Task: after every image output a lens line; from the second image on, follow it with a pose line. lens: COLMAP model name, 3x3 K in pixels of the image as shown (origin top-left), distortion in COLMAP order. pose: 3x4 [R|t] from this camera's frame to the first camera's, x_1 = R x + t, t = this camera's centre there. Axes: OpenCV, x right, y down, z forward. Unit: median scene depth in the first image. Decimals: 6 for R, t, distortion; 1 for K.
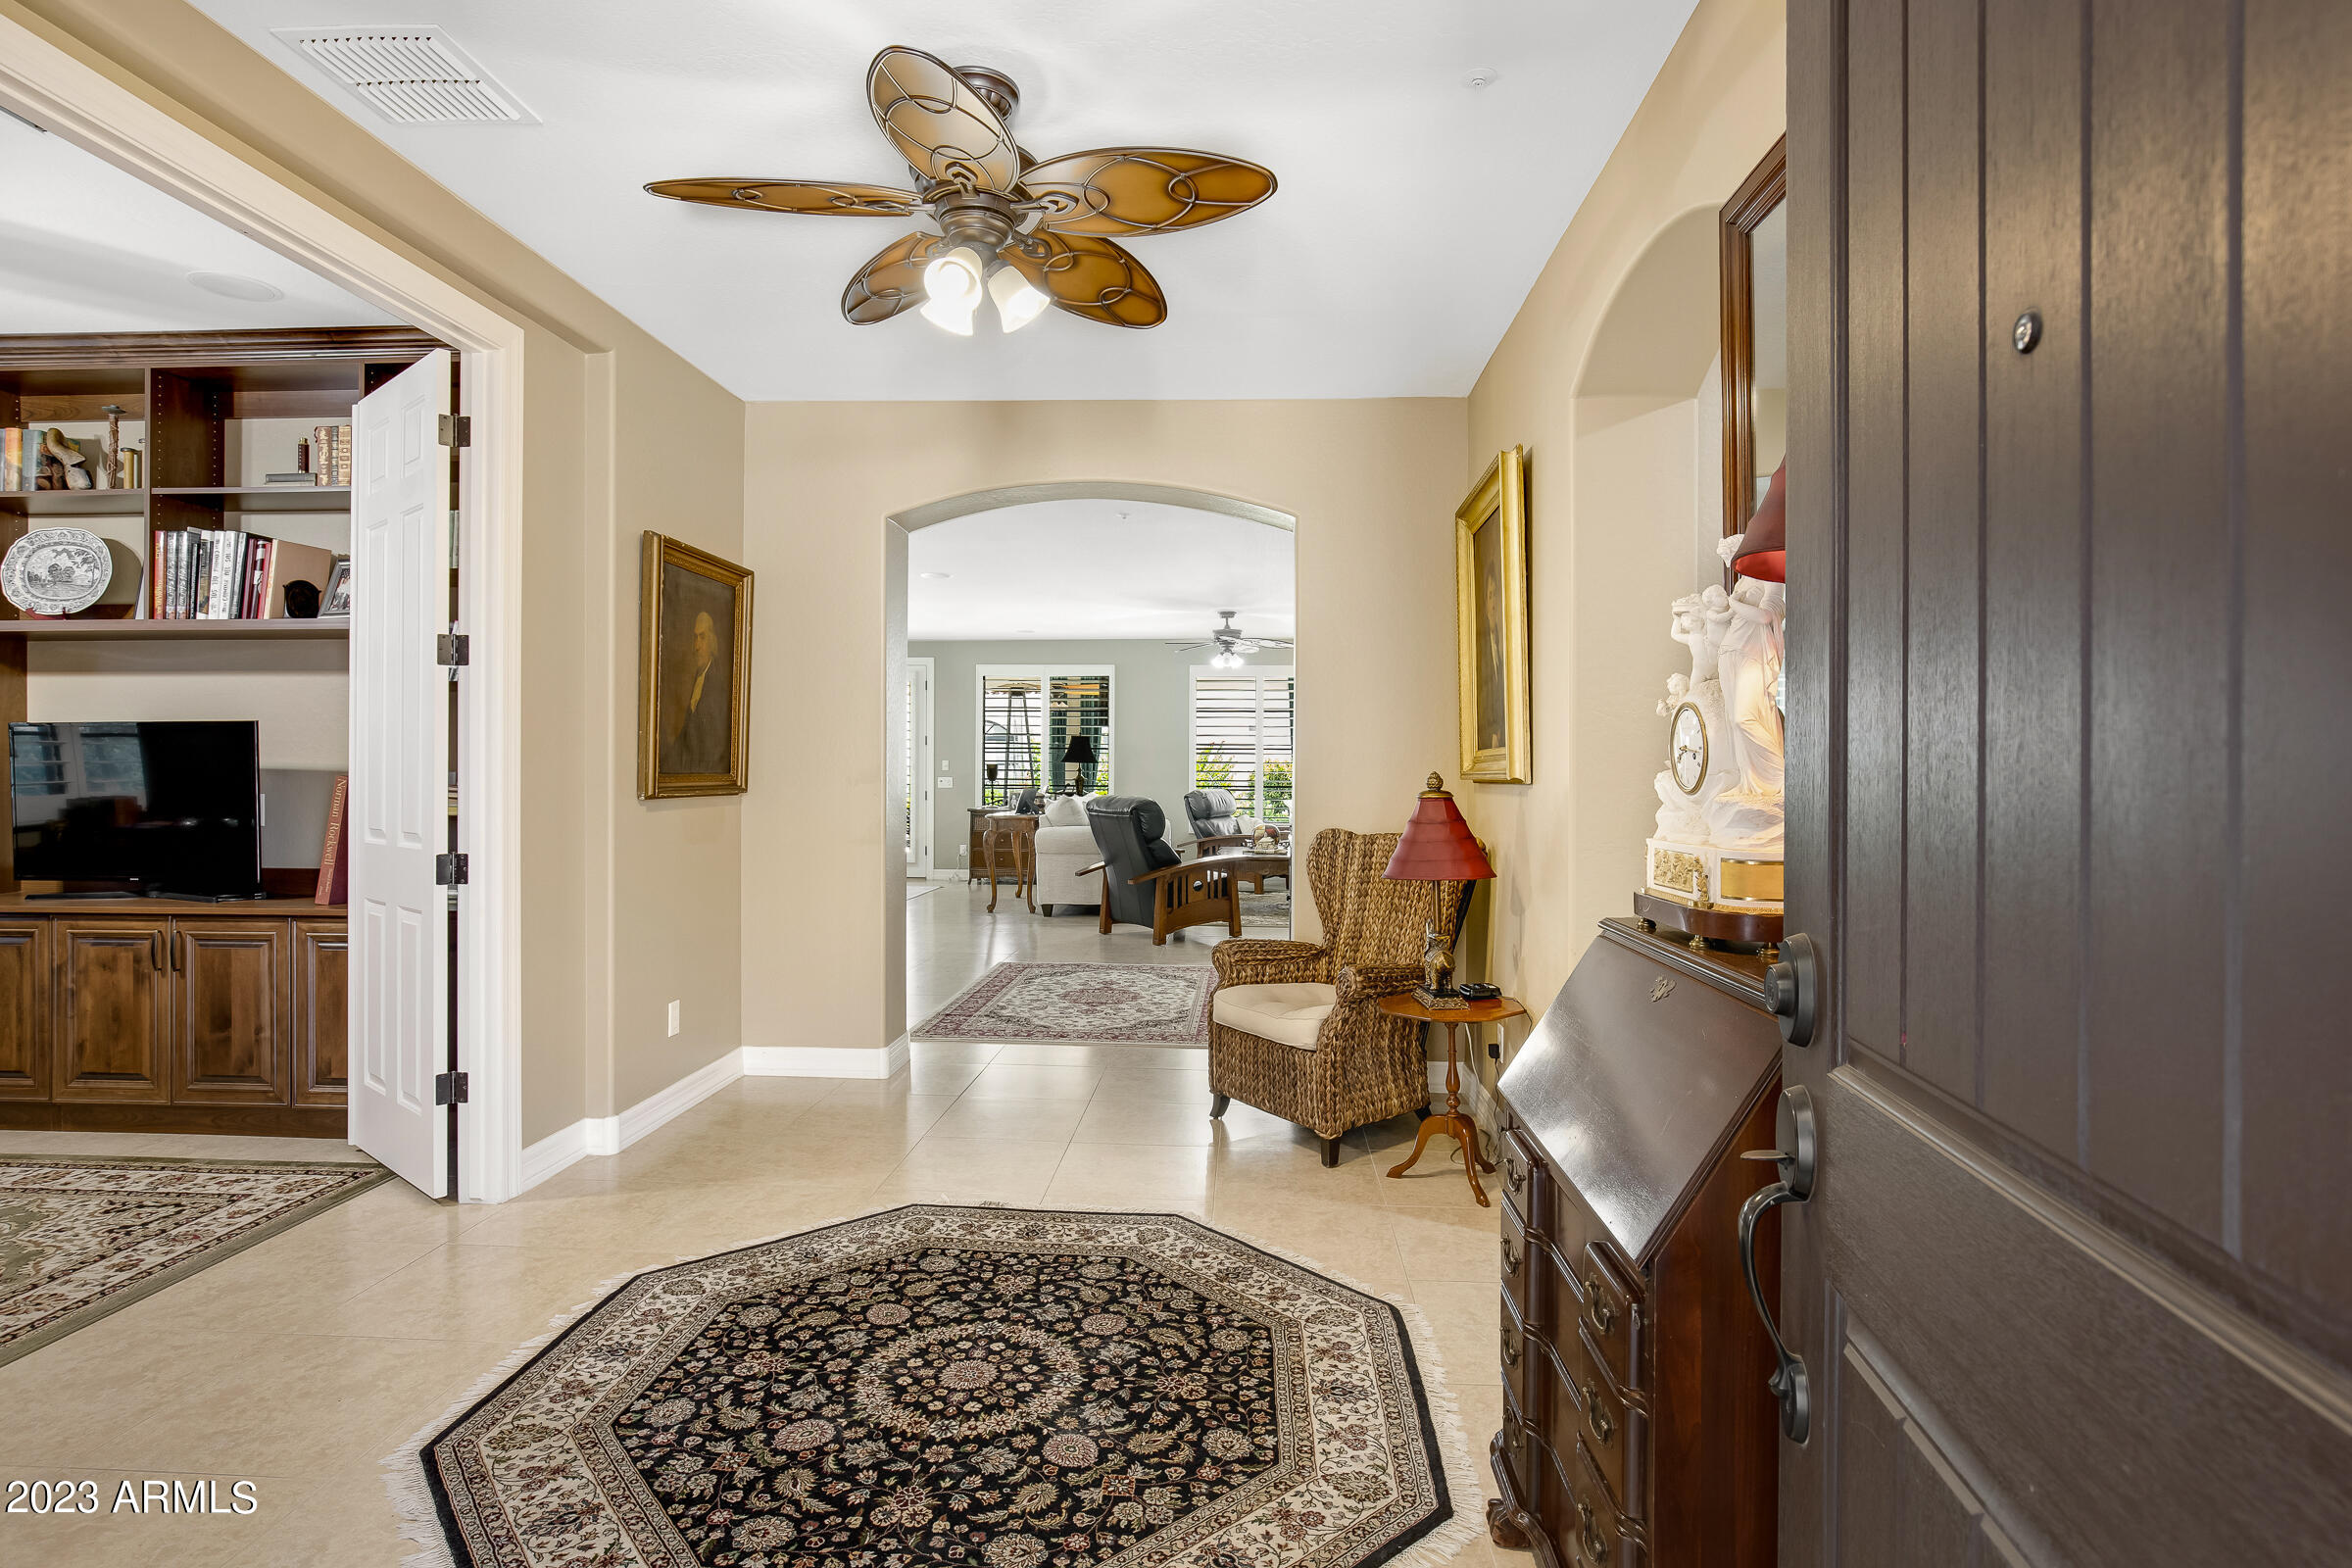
lens RADIAL K [[1222.8, 0, 1193.7], [0, 1222.8, 793.4], [0, 0, 1]] dist [-0.015898, 0.004368]
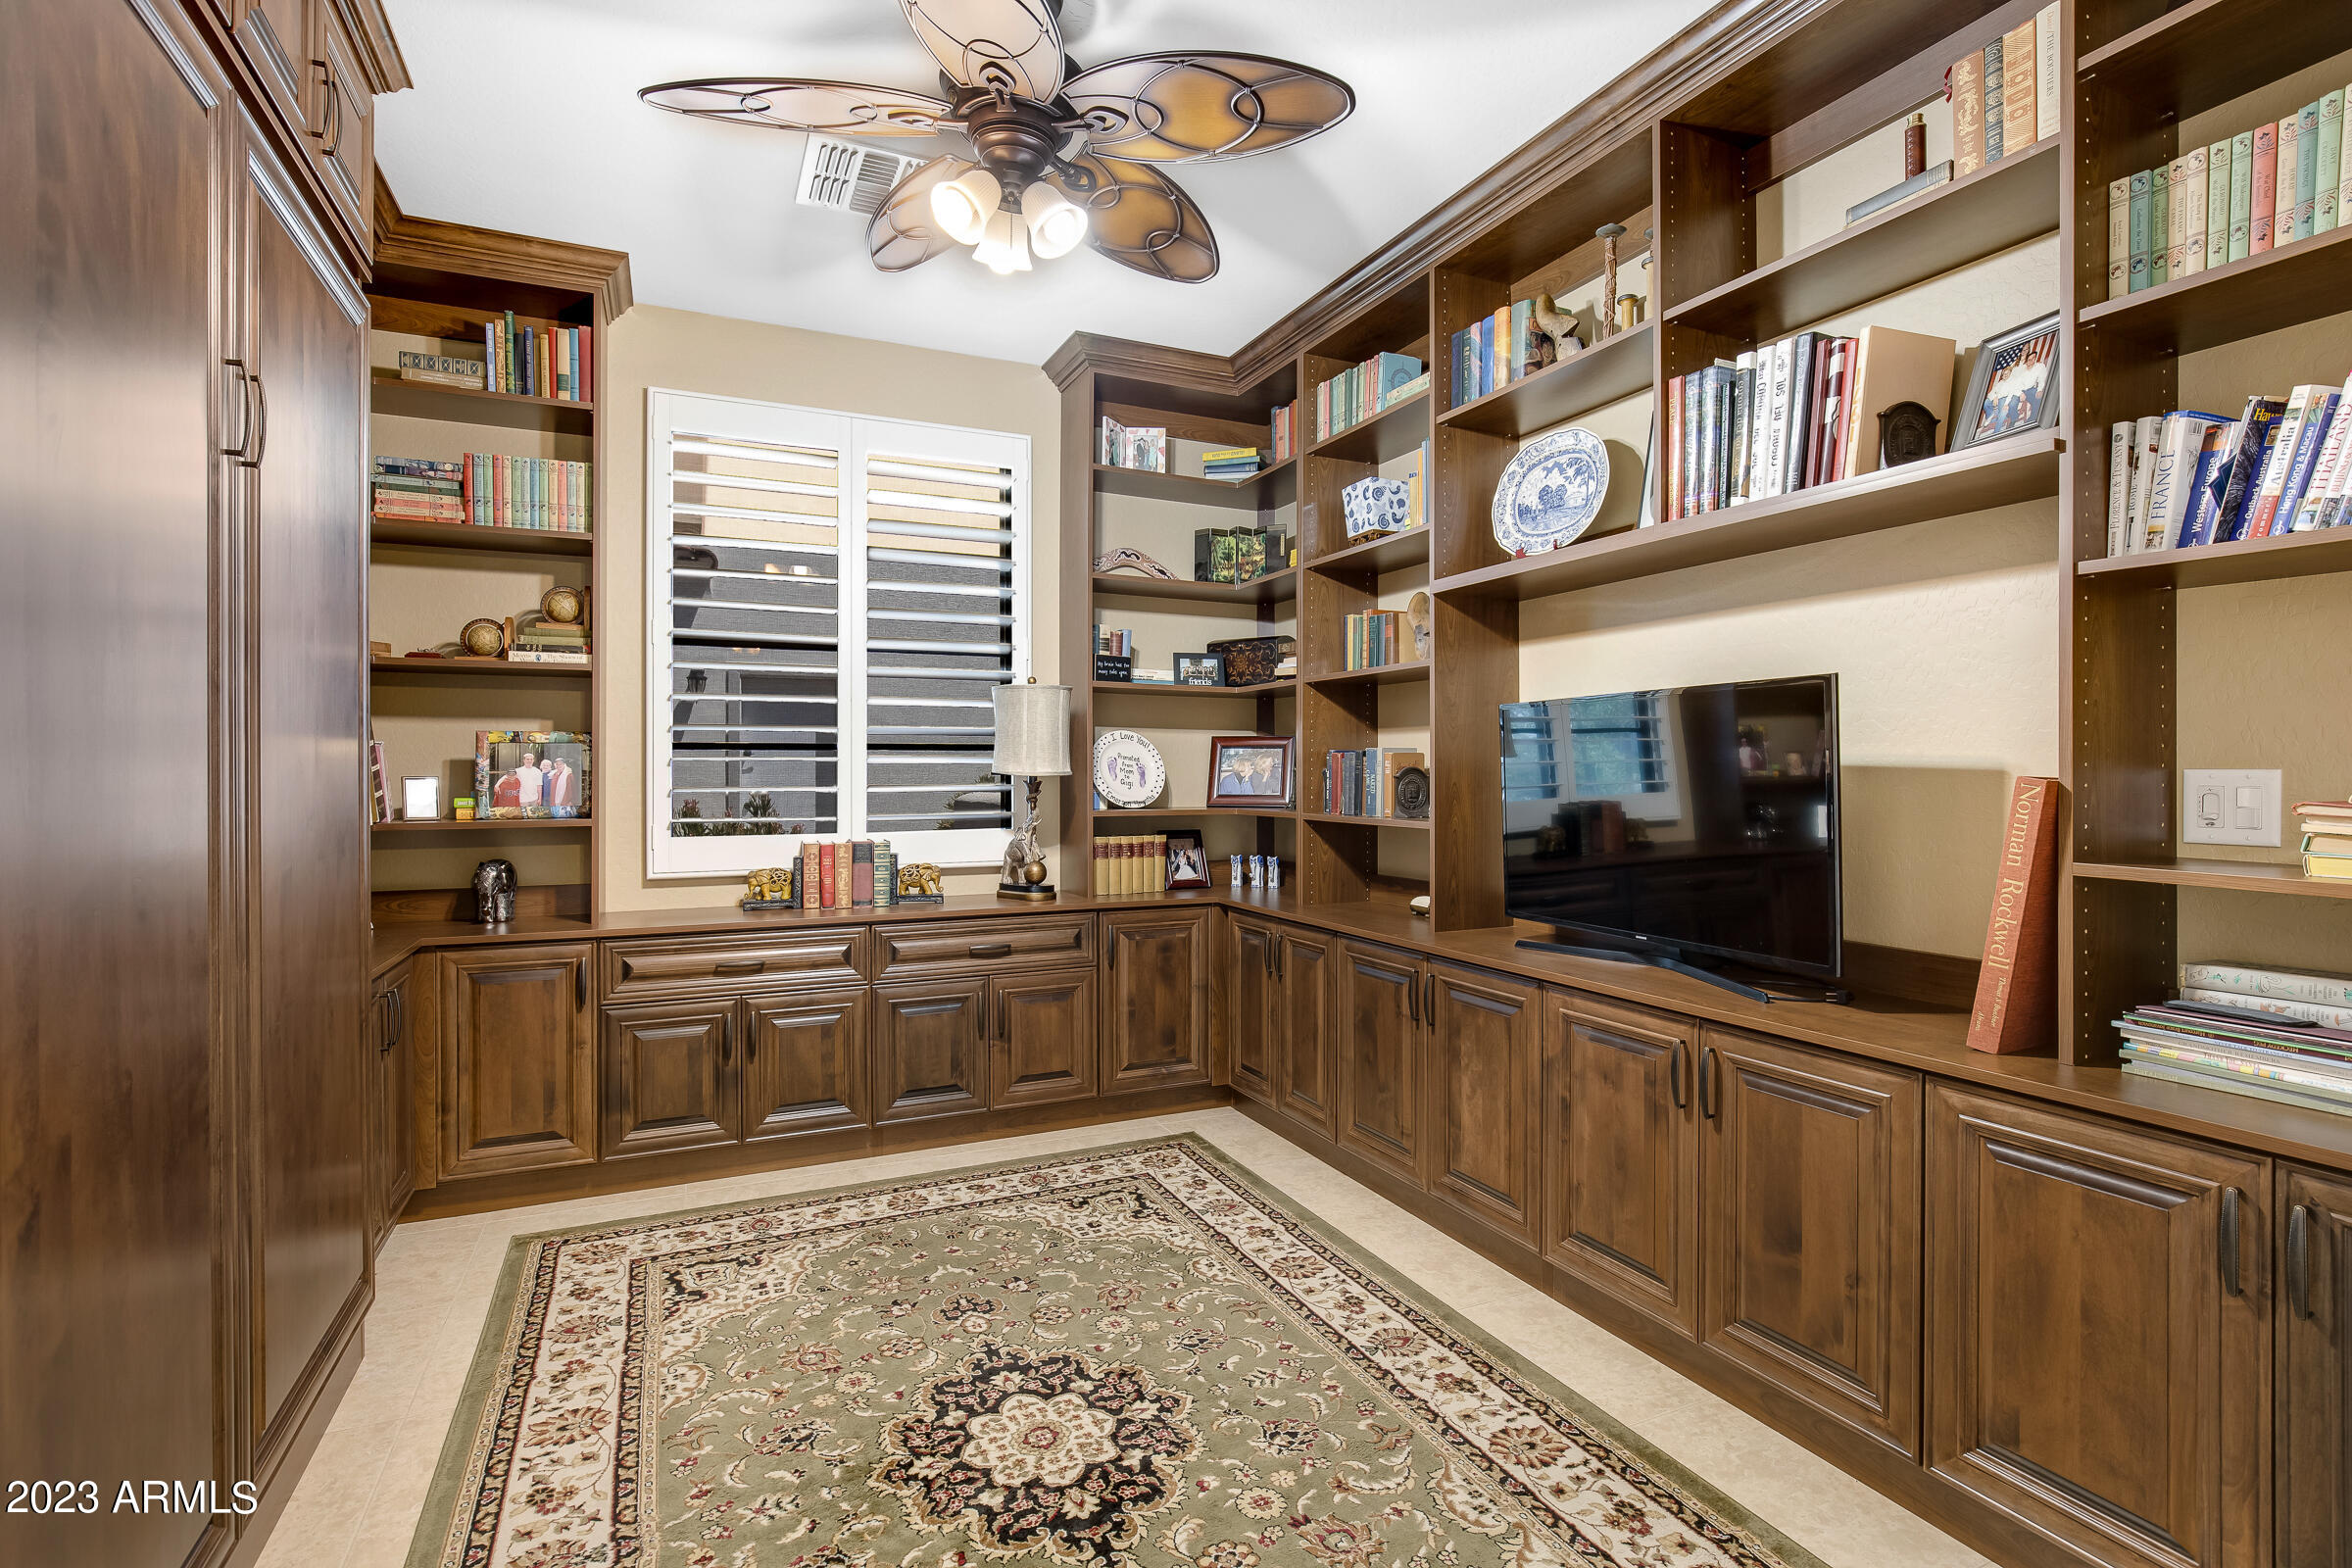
lens RADIAL K [[1152.5, 0, 1172.2], [0, 1152.5, 777.2], [0, 0, 1]] dist [-0.026219, 0.003320]
pose [[0.471405, -0.013021, -0.881821, -0.467500], [-0.002257, 0.999870, -0.015971, -0.004728], [0.881914, 0.009519, 0.471314, 0.506156]]
